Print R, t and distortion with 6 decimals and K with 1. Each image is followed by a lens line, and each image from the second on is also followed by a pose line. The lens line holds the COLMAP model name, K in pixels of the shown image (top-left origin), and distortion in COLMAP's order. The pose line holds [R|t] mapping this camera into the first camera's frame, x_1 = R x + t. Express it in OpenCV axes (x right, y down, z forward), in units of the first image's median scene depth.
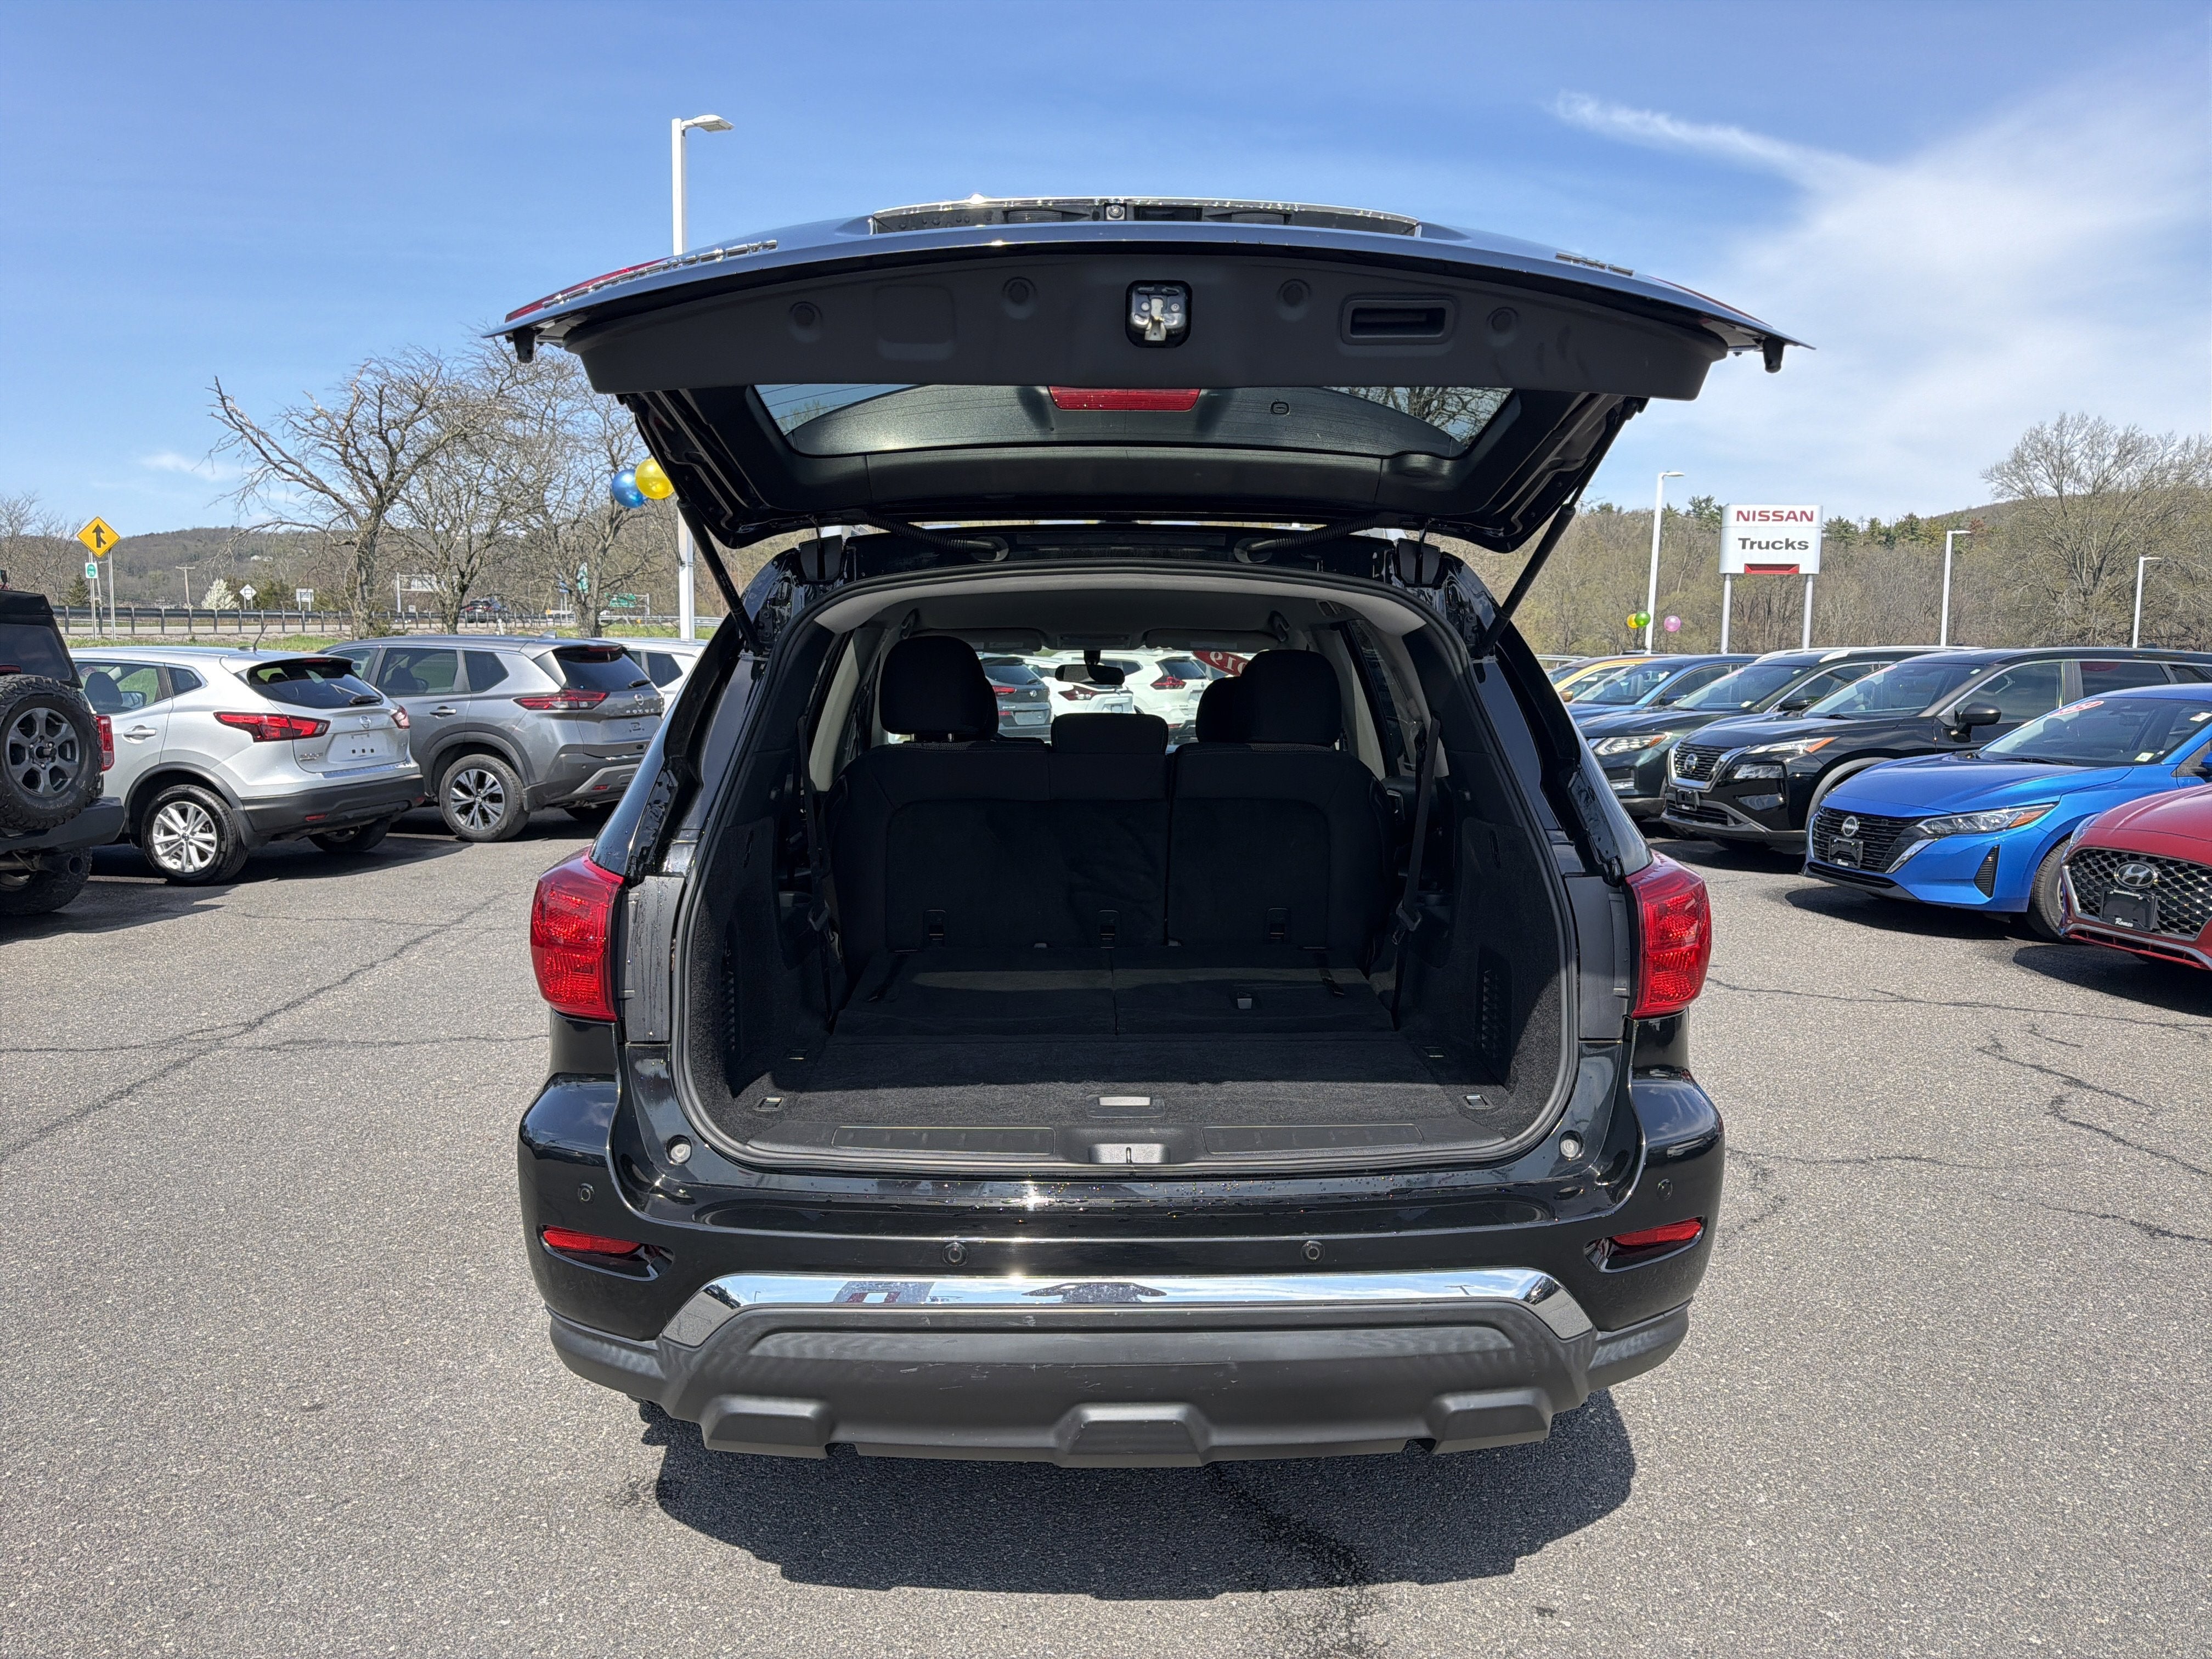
lens RADIAL K [[1585.8, 0, 1114.6], [0, 1585.8, 852.6], [0, 0, 1]] dist [0.004132, -0.007691]
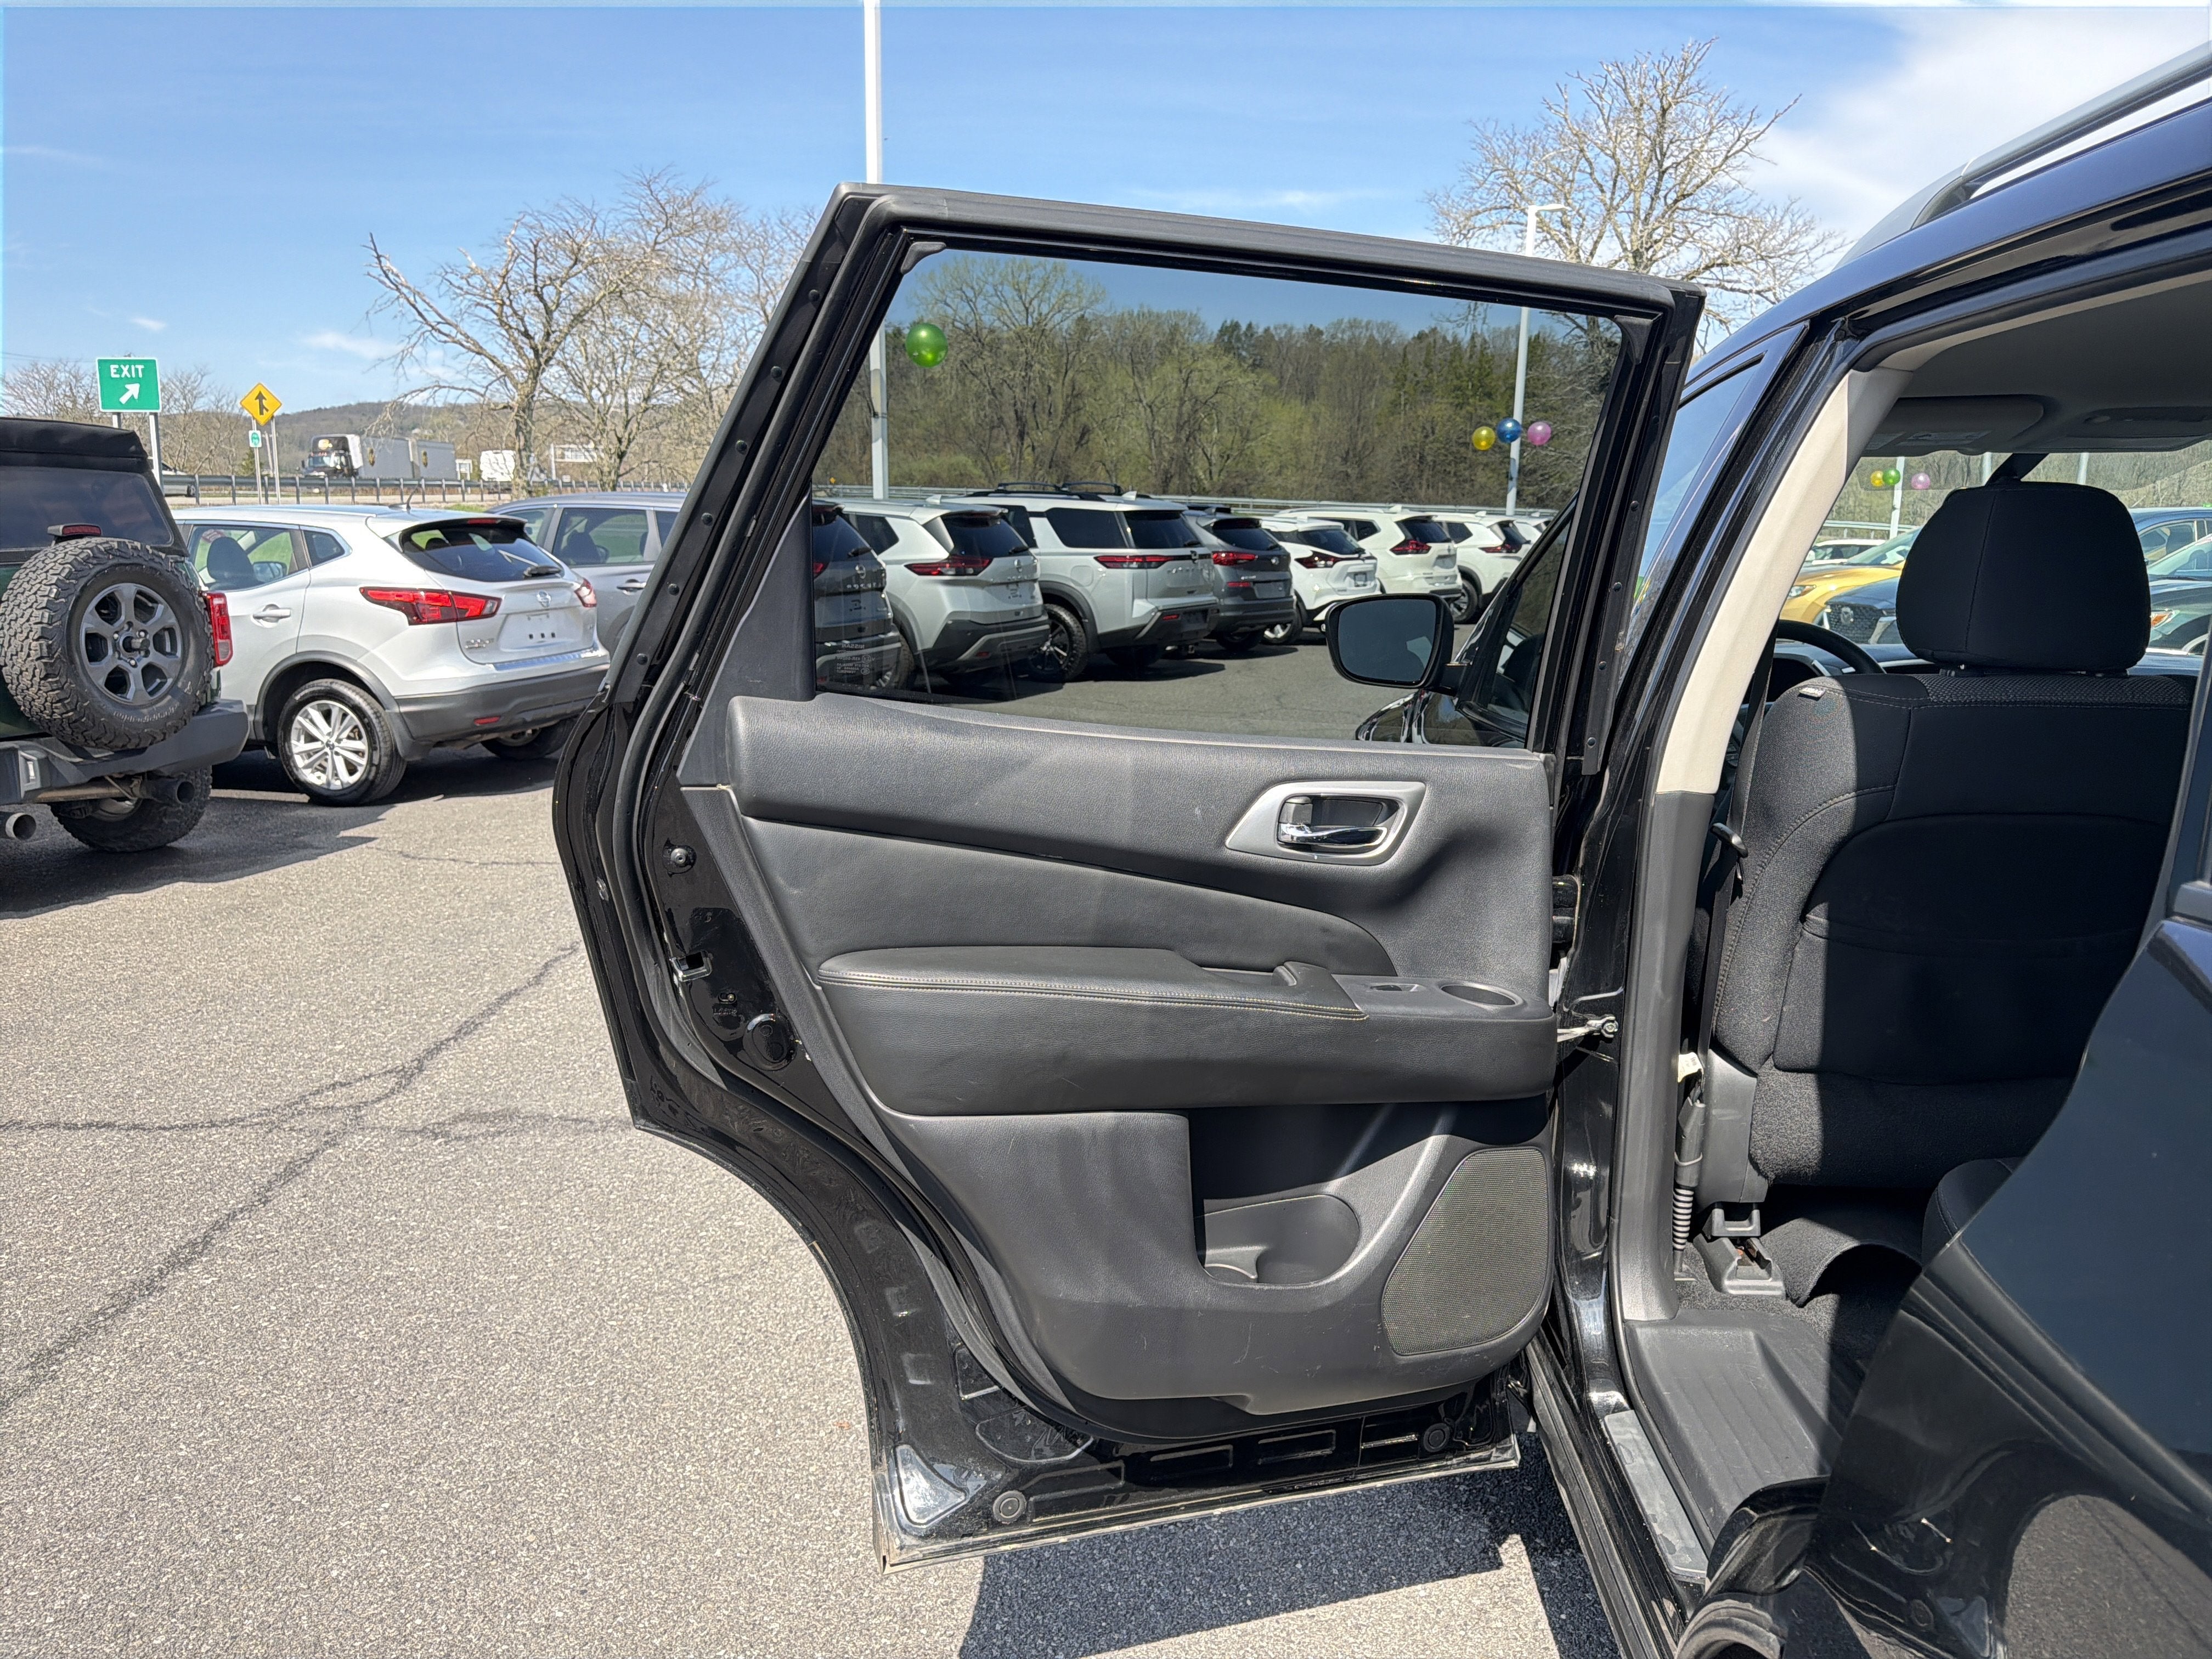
lens RADIAL K [[1564.0, 0, 1106.0], [0, 1564.0, 829.5], [0, 0, 1]] dist [0.021097, -0.037595]
pose [[0.996174, 0.010468, -0.086765, -0.129276], [-0.004433, 0.997575, 0.069464, -0.024212], [0.087282, -0.068814, 0.993804, 0.249384]]
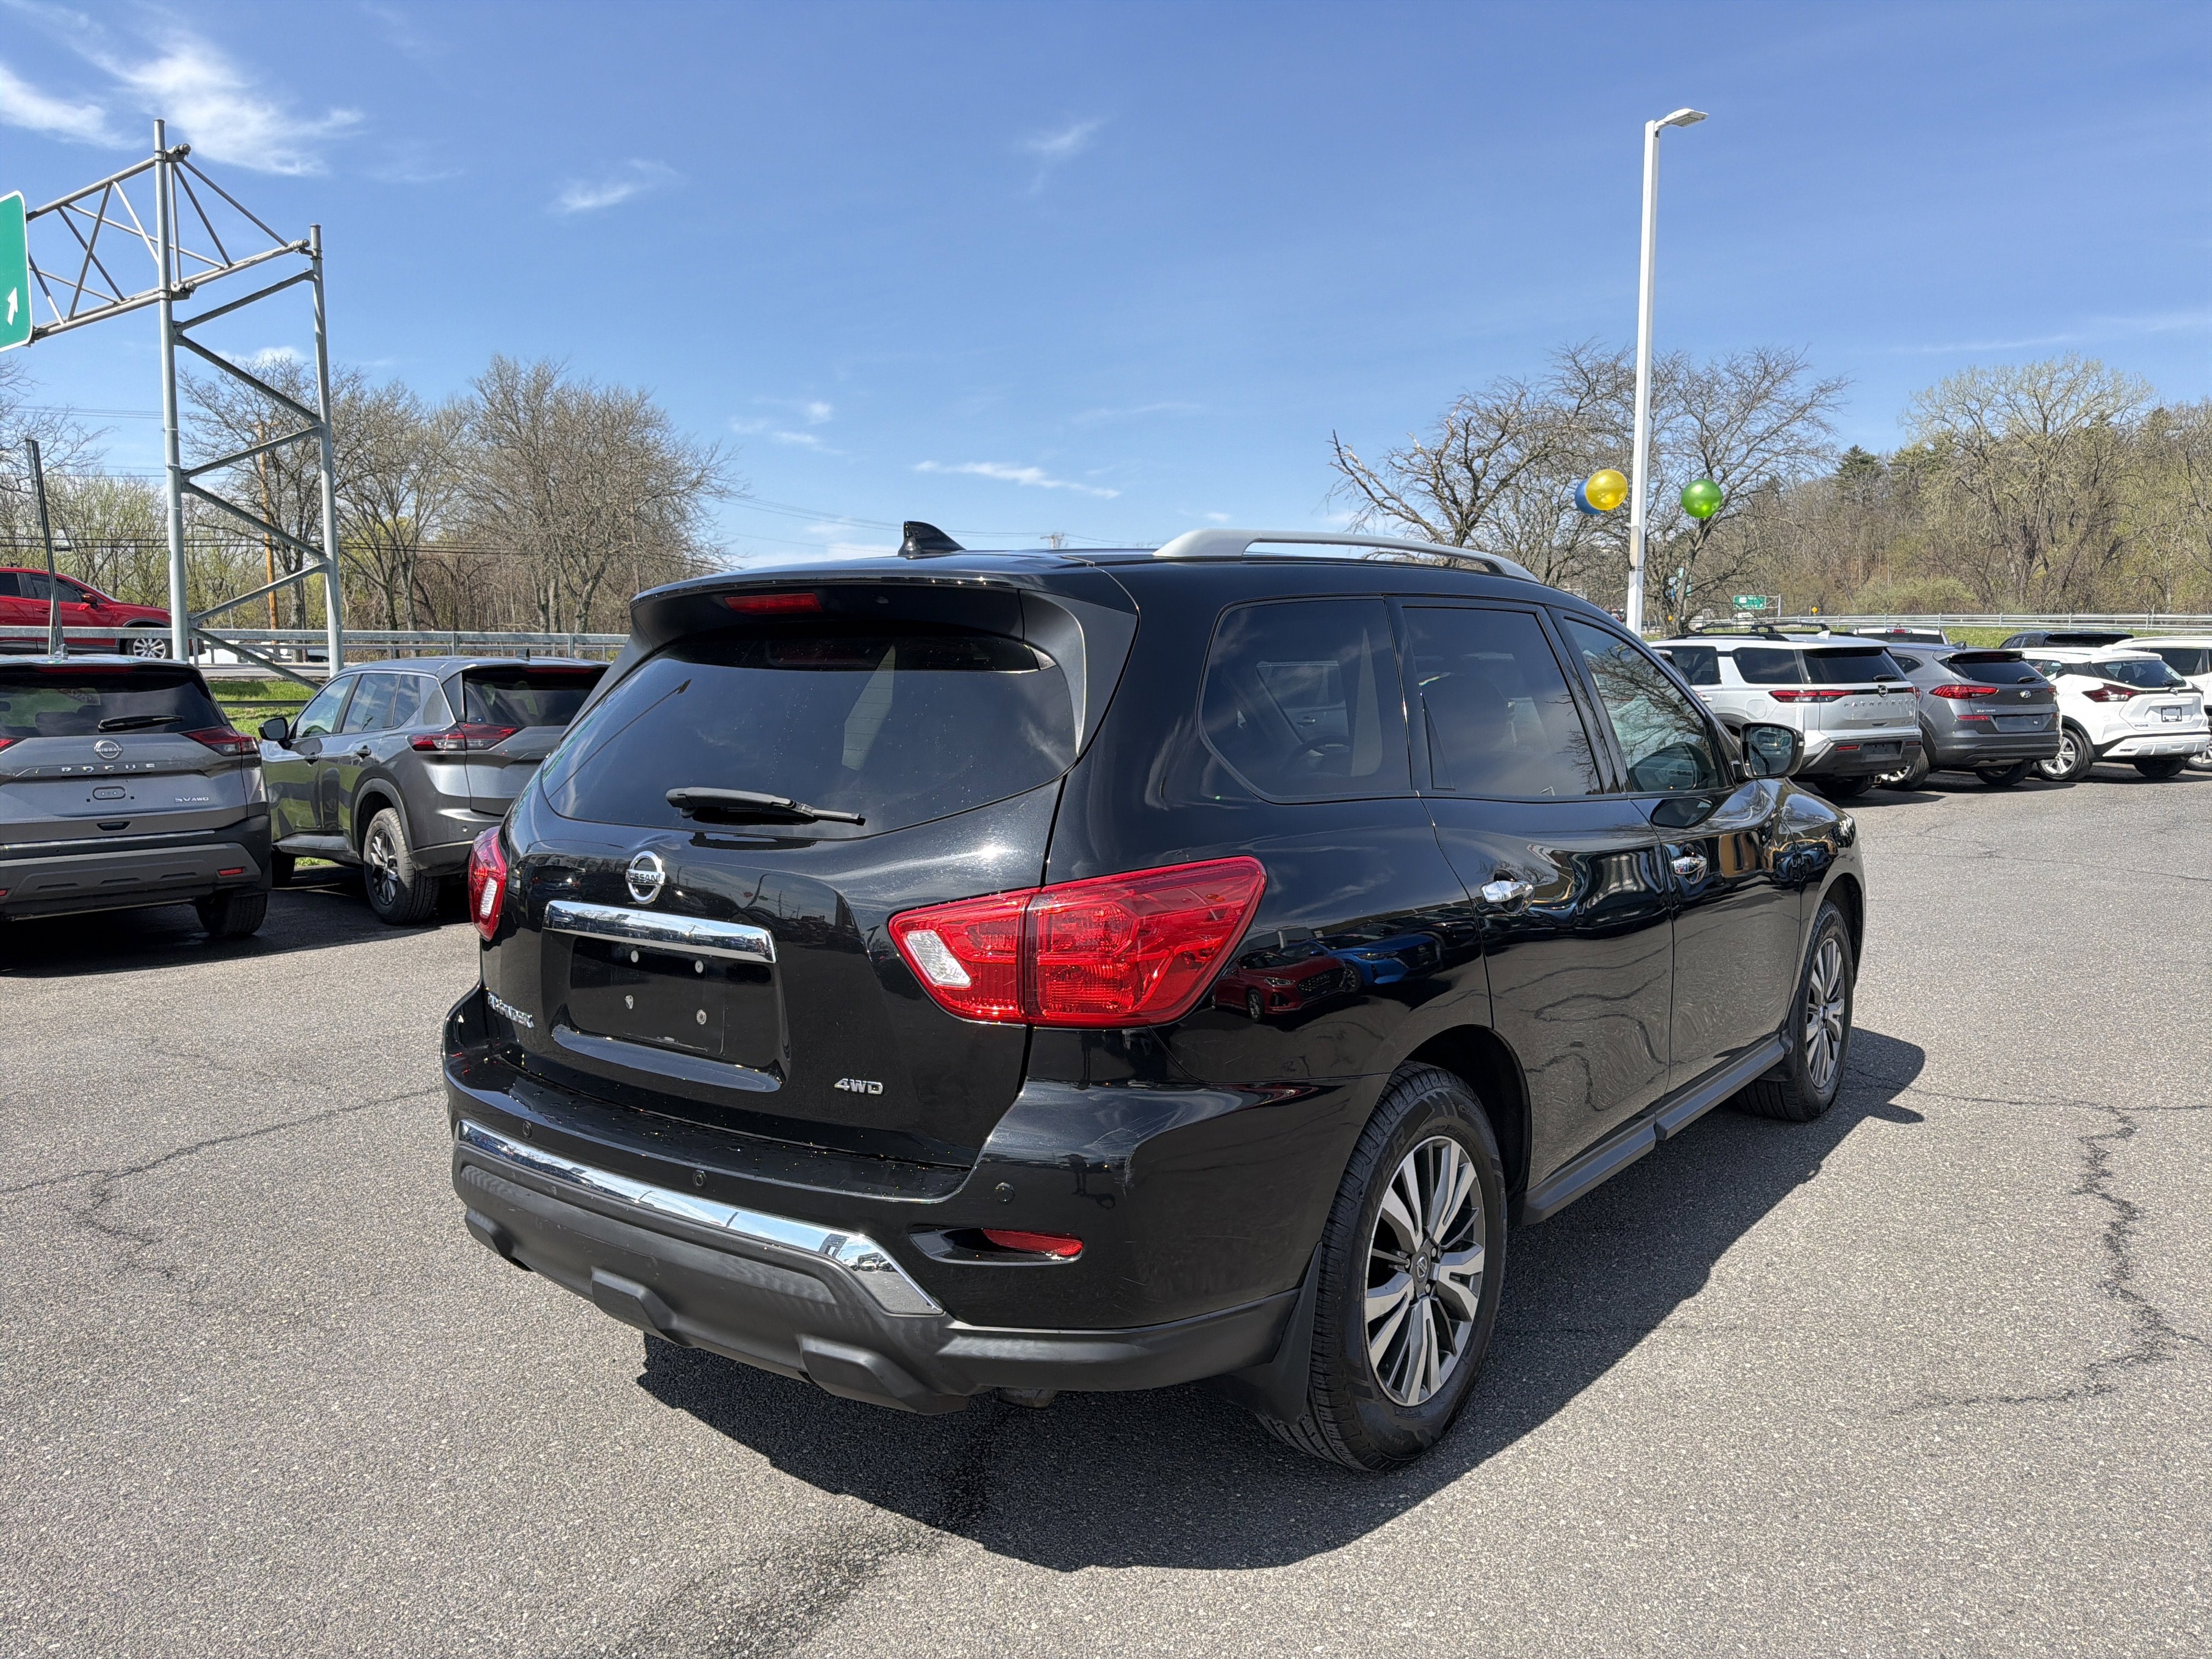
lens RADIAL K [[1562.6, 0, 1091.9], [0, 1562.6, 834.8], [0, 0, 1]] dist [0.040558, -0.027919]
pose [[0.758580, 0.047473, -0.649848, 0.229593], [-0.056045, 0.998400, 0.007514, -0.005966], [0.649165, 0.030721, 0.760027, 0.061310]]
